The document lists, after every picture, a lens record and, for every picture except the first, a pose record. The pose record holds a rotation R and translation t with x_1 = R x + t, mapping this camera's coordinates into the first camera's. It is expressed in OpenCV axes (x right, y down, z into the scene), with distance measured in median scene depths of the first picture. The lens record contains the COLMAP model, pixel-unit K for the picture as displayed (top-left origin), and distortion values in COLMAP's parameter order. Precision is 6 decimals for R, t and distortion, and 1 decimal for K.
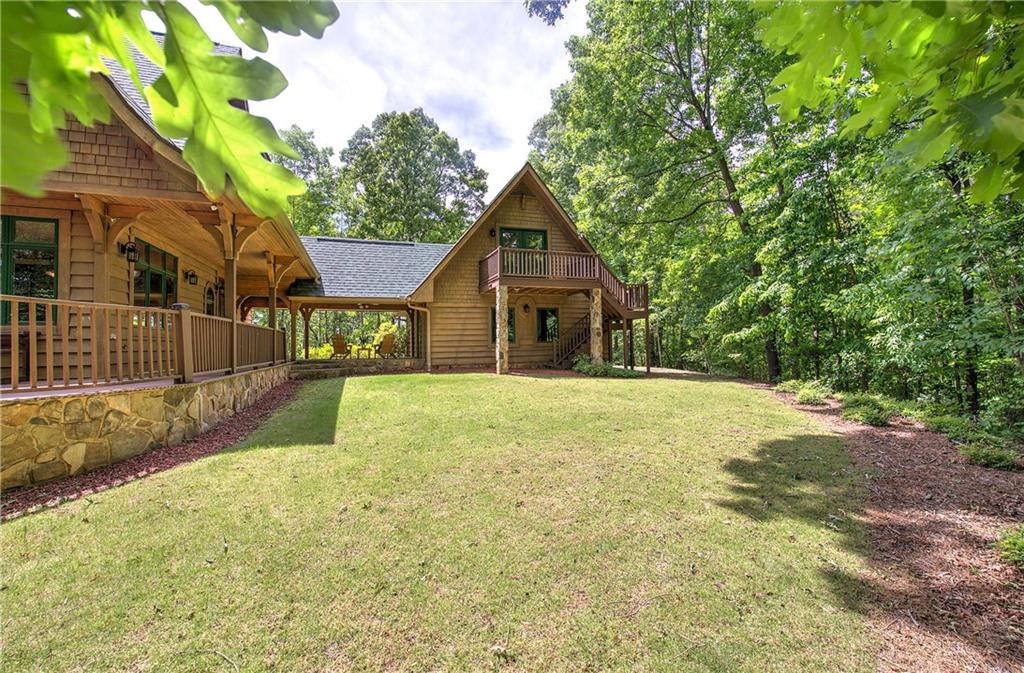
lens RADIAL K [[449.3, 0, 513.5], [0, 449.3, 330.8], [0, 0, 1]] dist [-0.013181, -0.000022]
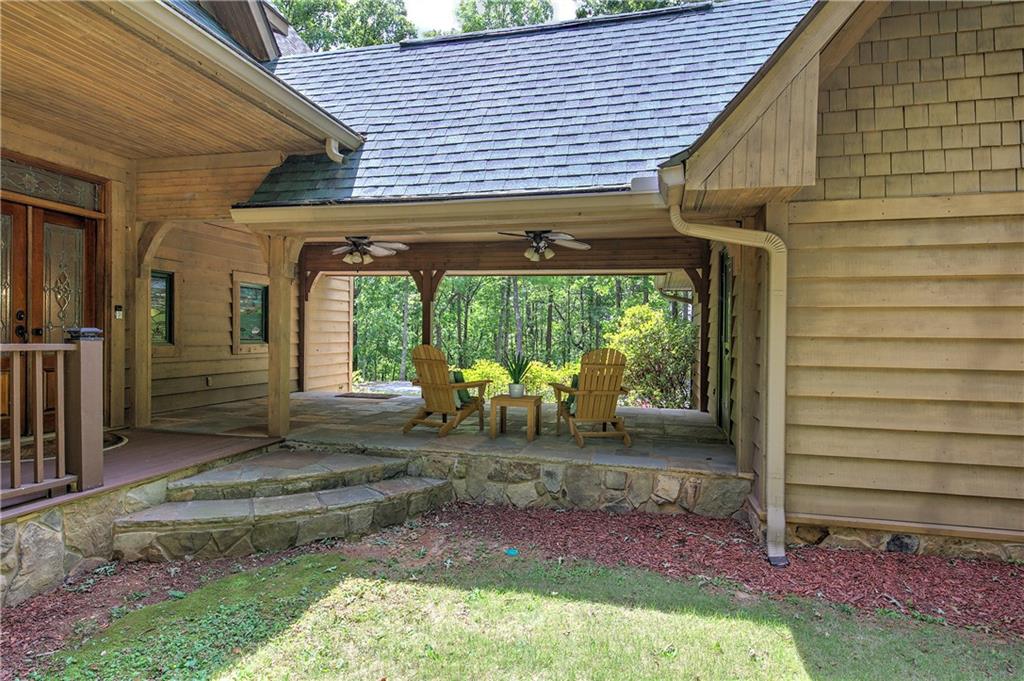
lens RADIAL K [[549.2, 0, 518.0], [0, 549.2, 338.0], [0, 0, 1]] dist [-0.000511, -0.000152]
pose [[0.844380, 0.028577, -0.534982, -0.152858], [-0.009305, 0.999208, 0.038688, -0.011465], [0.535664, -0.027689, 0.843977, 0.720300]]
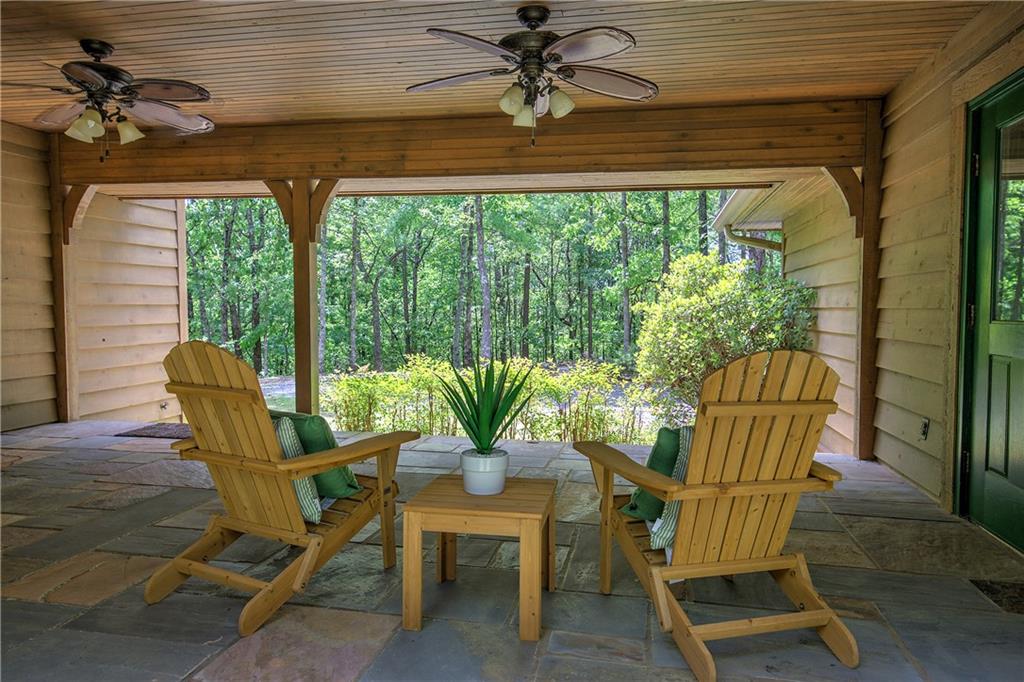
lens RADIAL K [[669.3, 0, 523.7], [0, 669.3, 340.6], [0, 0, 1]] dist [0.023762, -0.000180]
pose [[0.874707, 0.041537, -0.482869, -0.261319], [-0.001543, 0.996554, 0.082929, -0.004899], [0.484650, -0.071793, 0.871757, 0.890324]]
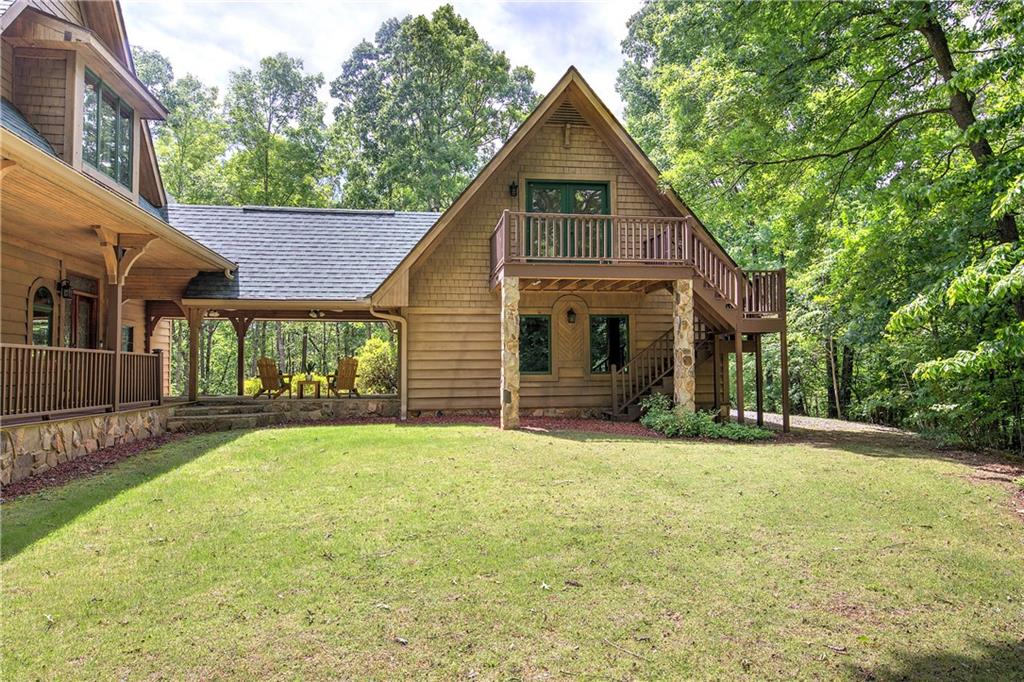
lens RADIAL K [[669.3, 0, 523.7], [0, 669.3, 340.6], [0, 0, 1]] dist [0.023762, -0.000180]
pose [[0.984174, -0.000497, -0.177204, 0.128517], [-0.002137, 0.999890, -0.014670, -0.004290], [0.177192, 0.014816, 0.984065, 0.131043]]
